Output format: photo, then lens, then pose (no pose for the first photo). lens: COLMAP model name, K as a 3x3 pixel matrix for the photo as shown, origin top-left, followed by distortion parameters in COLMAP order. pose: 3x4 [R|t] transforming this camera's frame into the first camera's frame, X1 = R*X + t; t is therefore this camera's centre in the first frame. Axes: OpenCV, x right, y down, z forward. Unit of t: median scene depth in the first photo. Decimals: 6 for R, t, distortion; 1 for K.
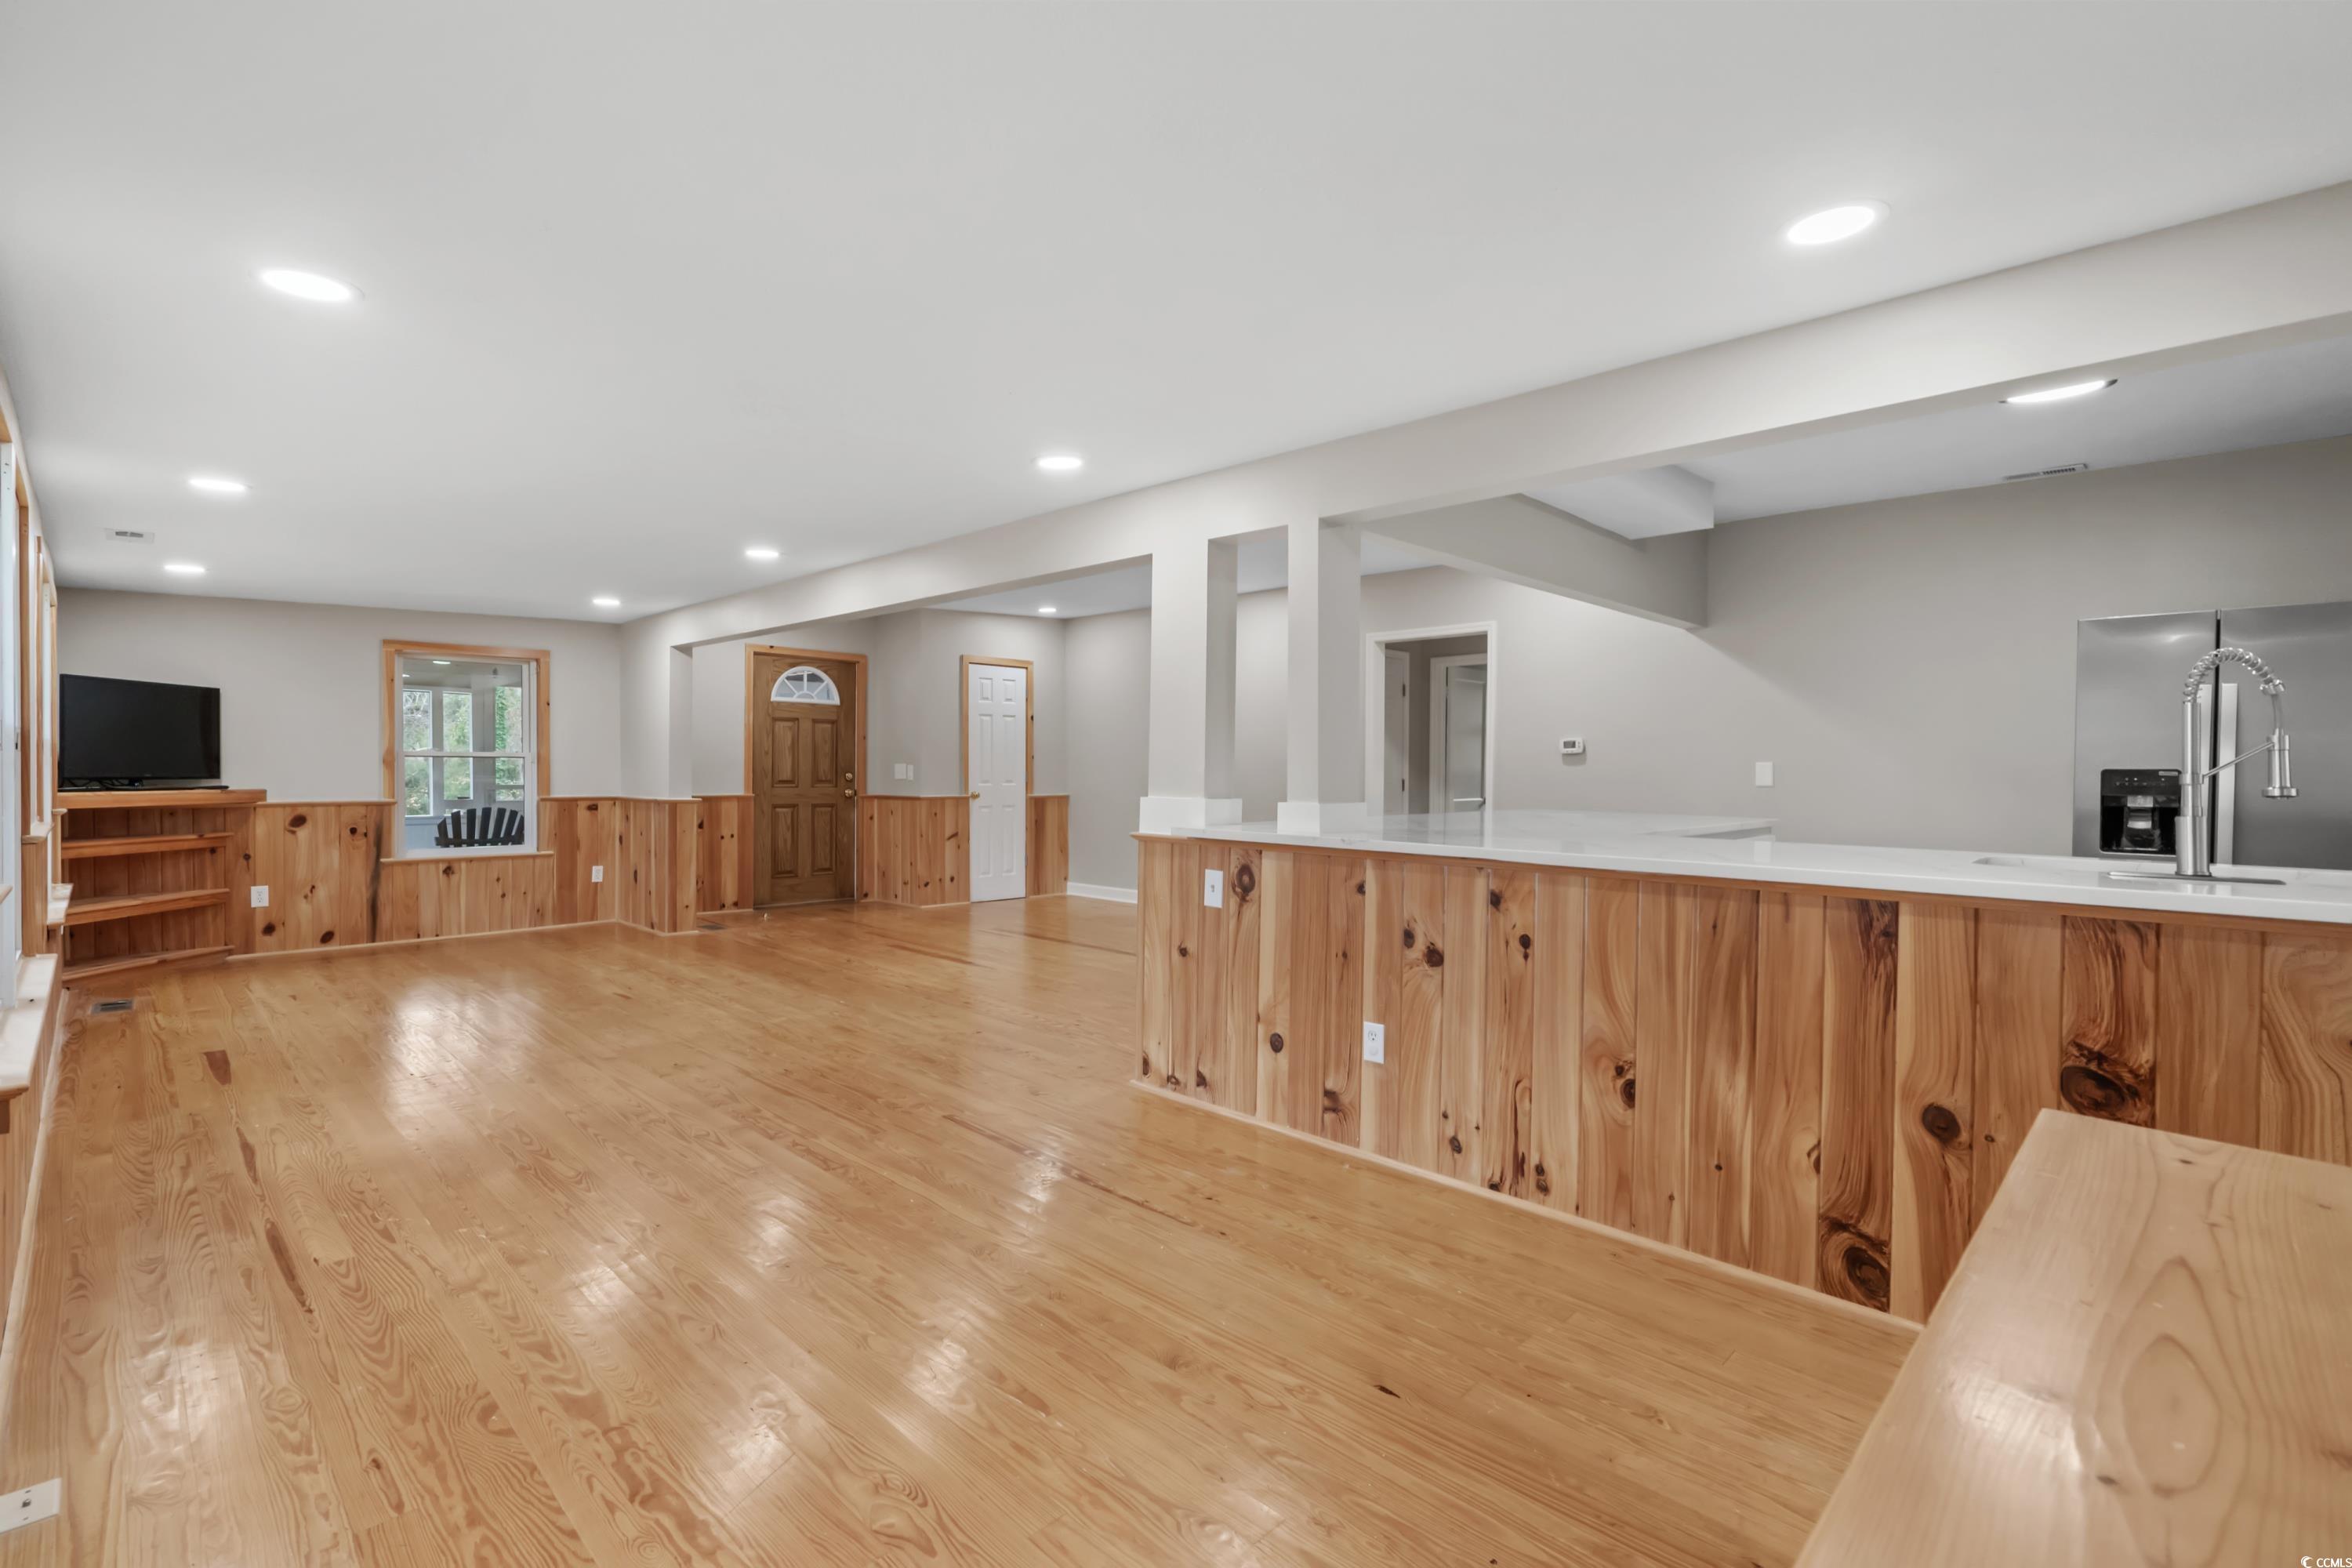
lens RADIAL K [[1059.8, 0, 1169.1], [0, 1059.8, 789.0], [0, 0, 1]] dist [-0.004971, 0.001476]
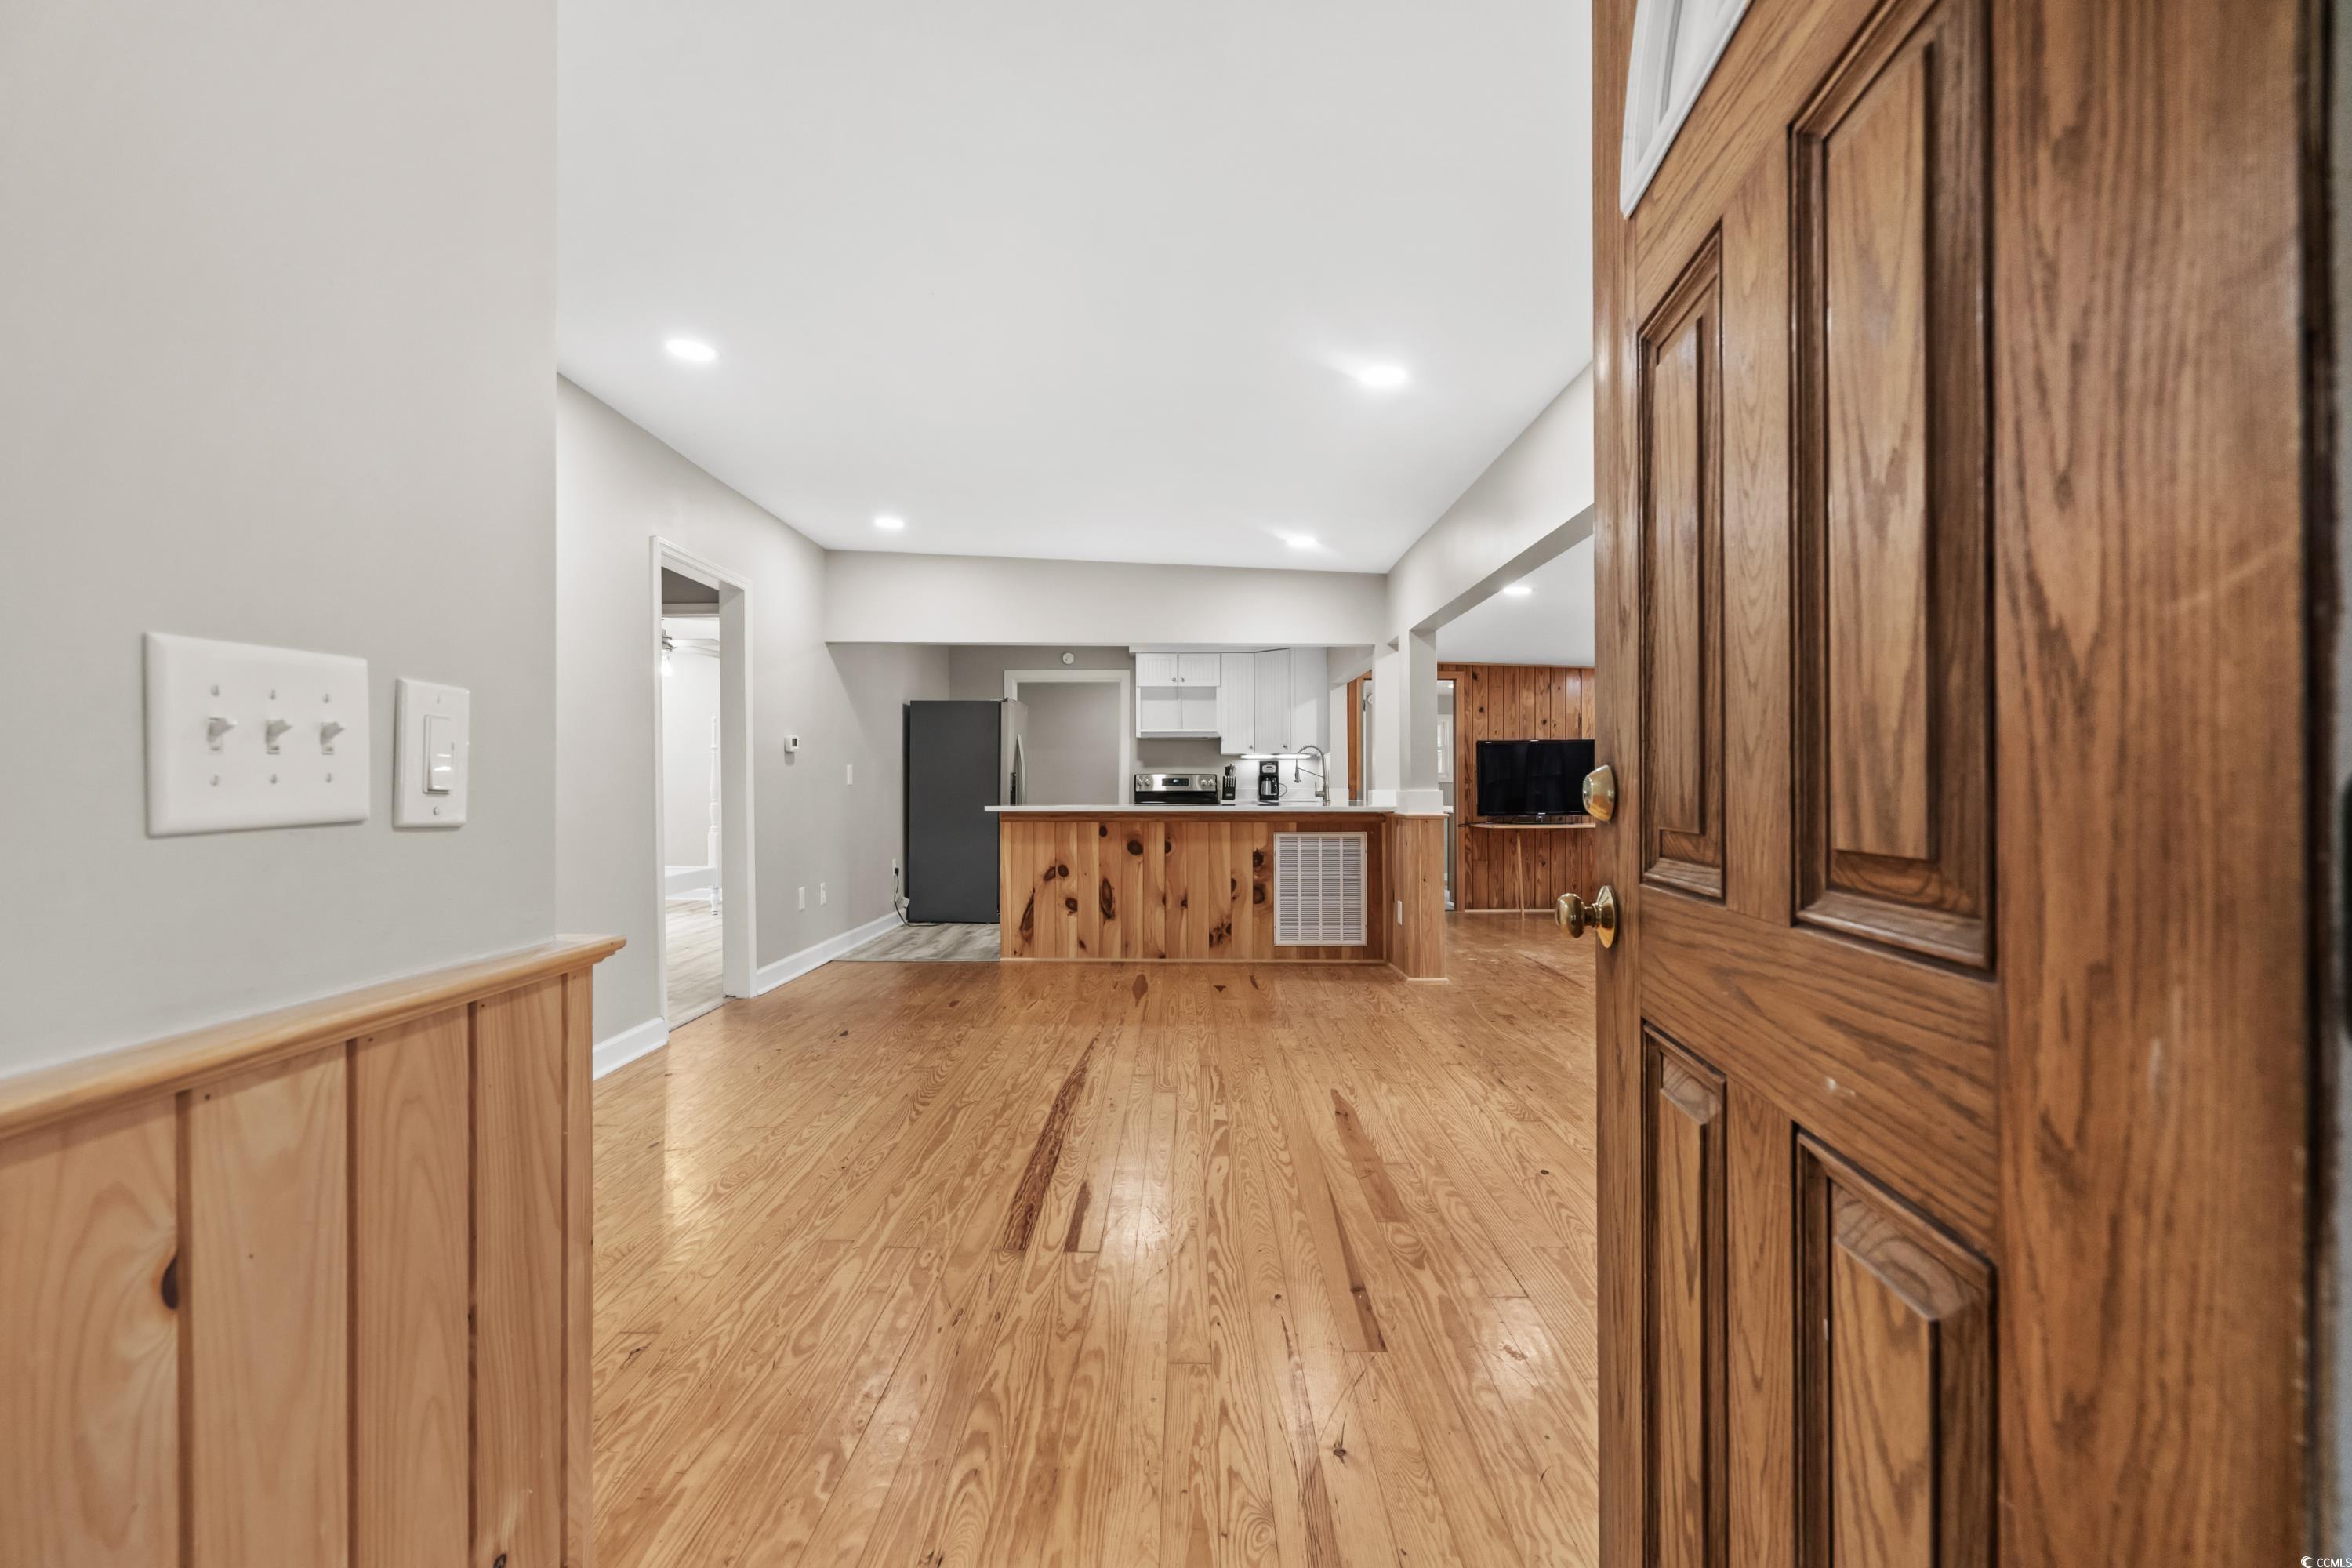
lens RADIAL K [[1059.8, 0, 1169.1], [0, 1059.8, 789.0], [0, 0, 1]] dist [-0.004971, 0.001476]
pose [[-0.694042, -0.008934, 0.719879, -0.467403], [0.008871, 0.999741, 0.020959, -0.016272], [-0.719879, 0.020932, -0.693783, 1.290980]]
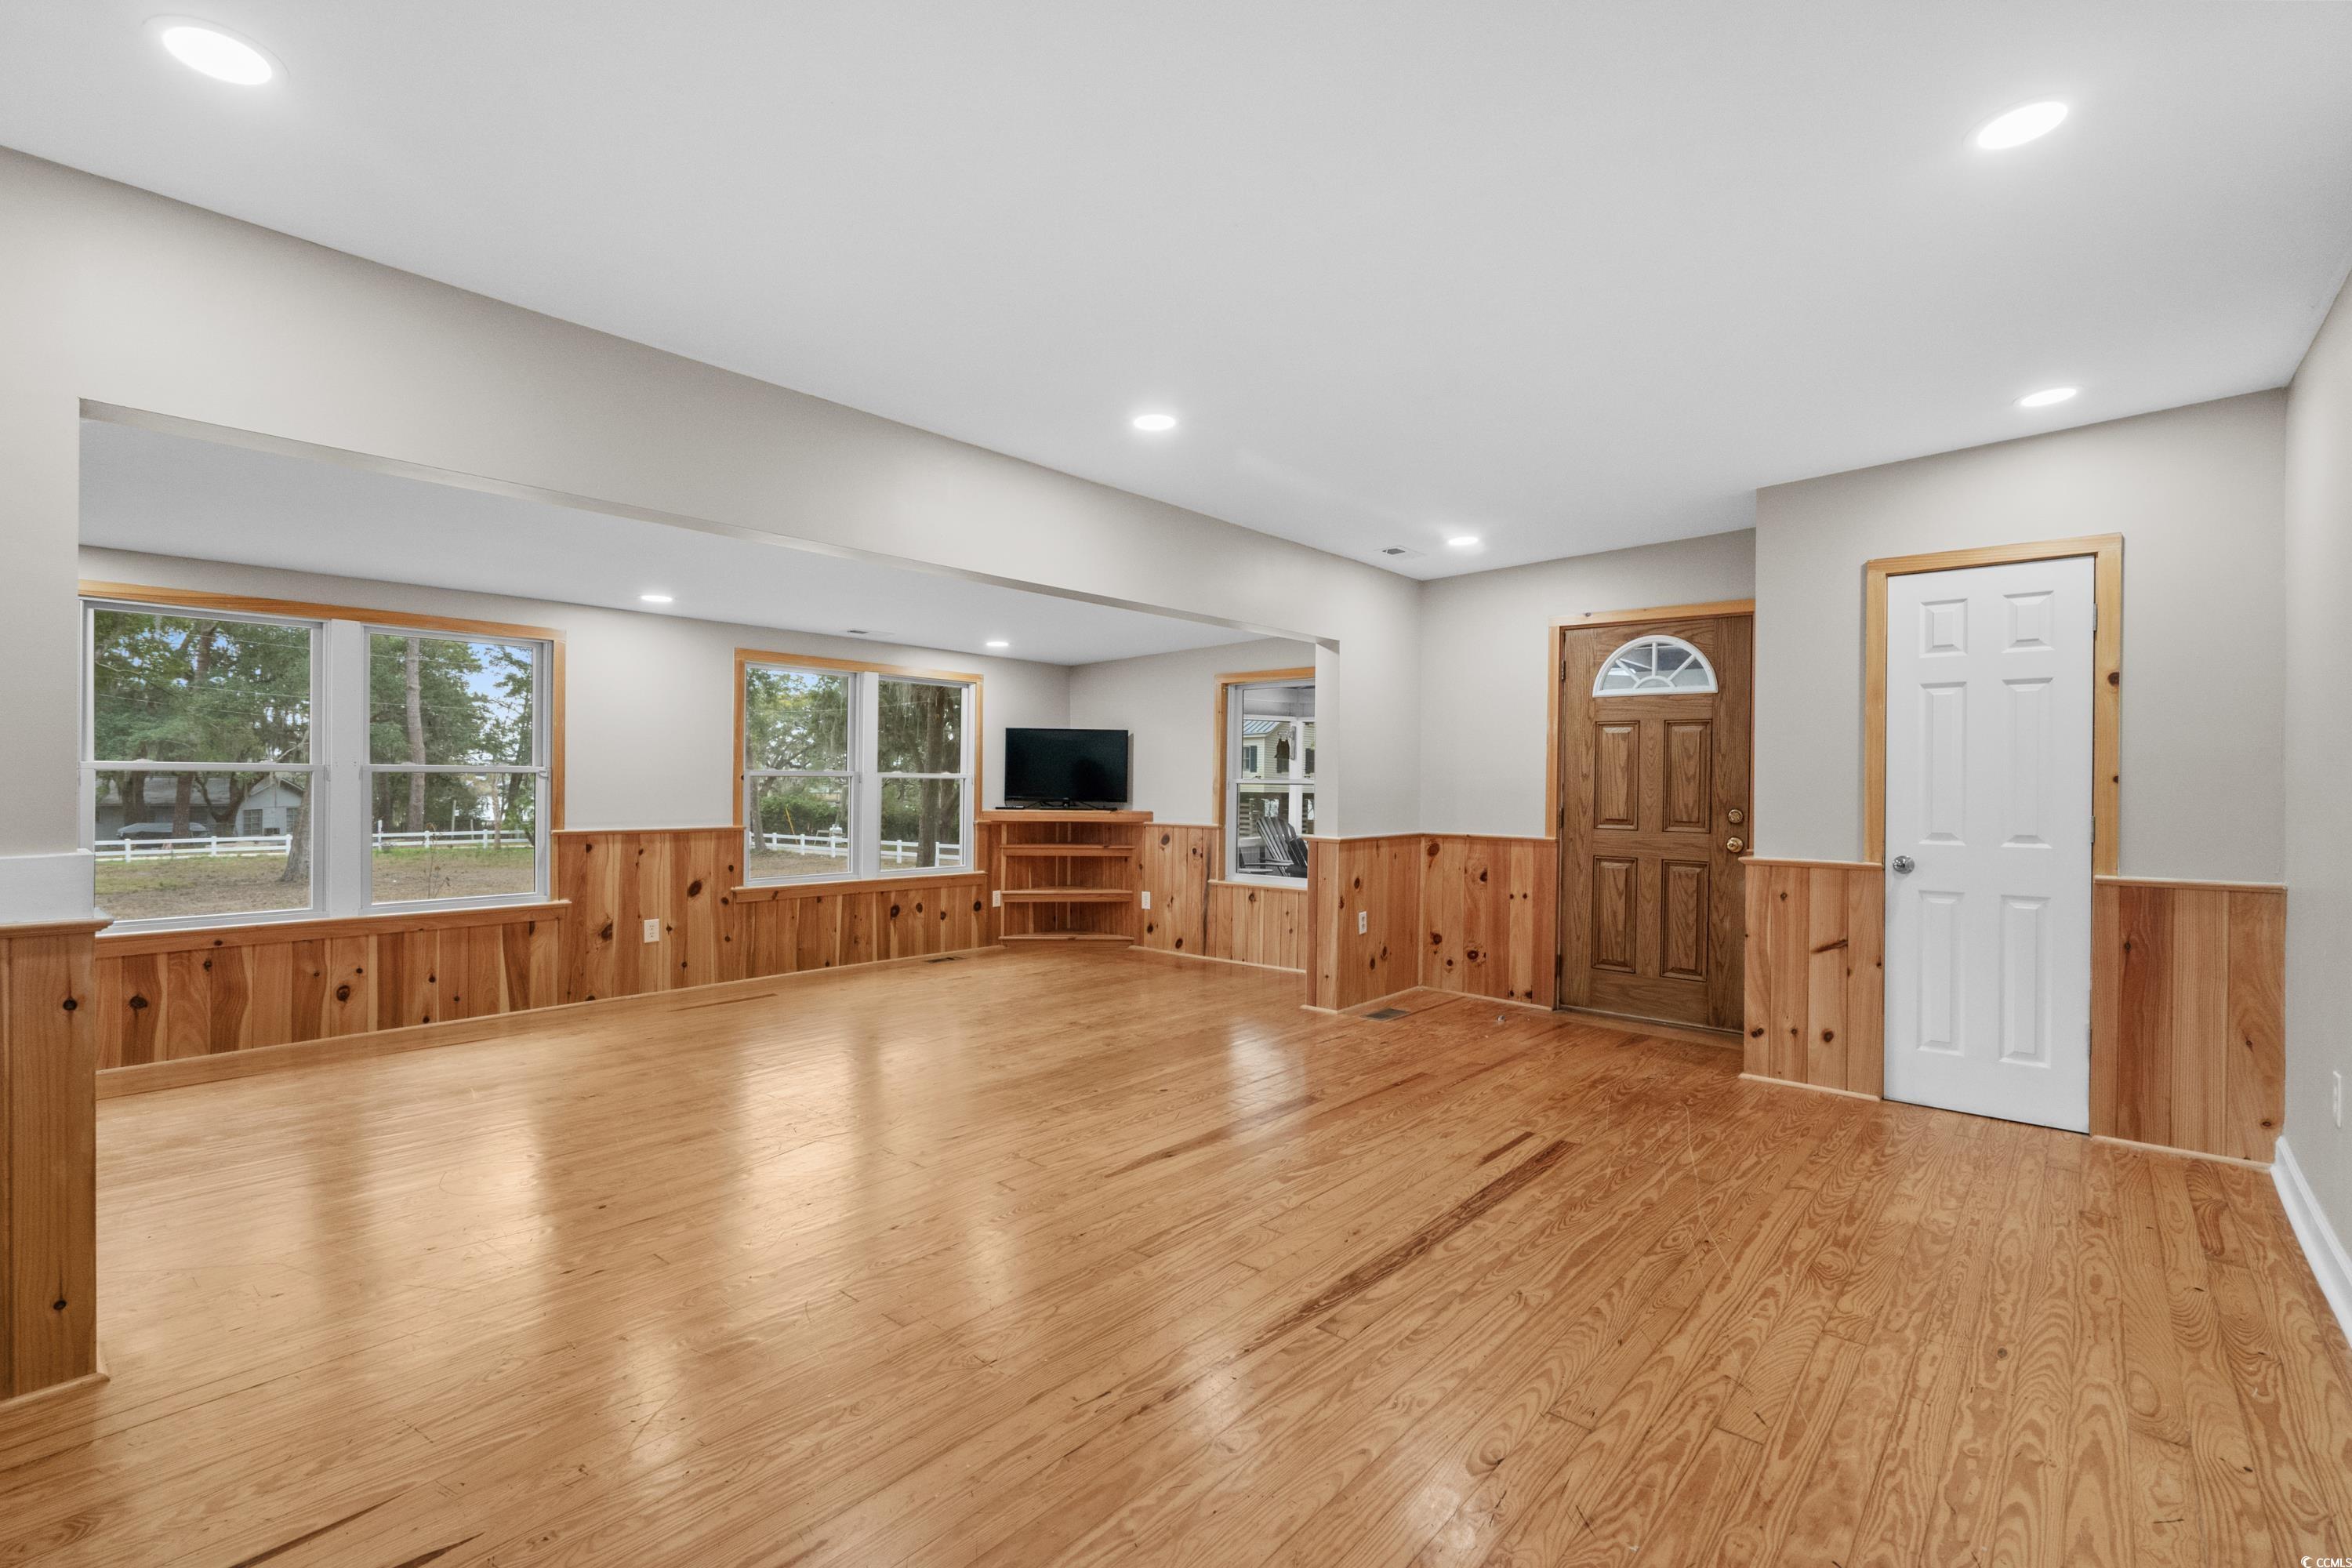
lens RADIAL K [[1063.4, 0, 1167.4], [0, 1063.4, 786.3], [0, 0, 1]] dist [-0.002901, 0.000939]
pose [[0.063242, -0.002628, -0.997995, 0.323435], [-0.028010, 0.999598, -0.004407, -0.021779], [0.997605, 0.028232, 0.063143, 0.856050]]
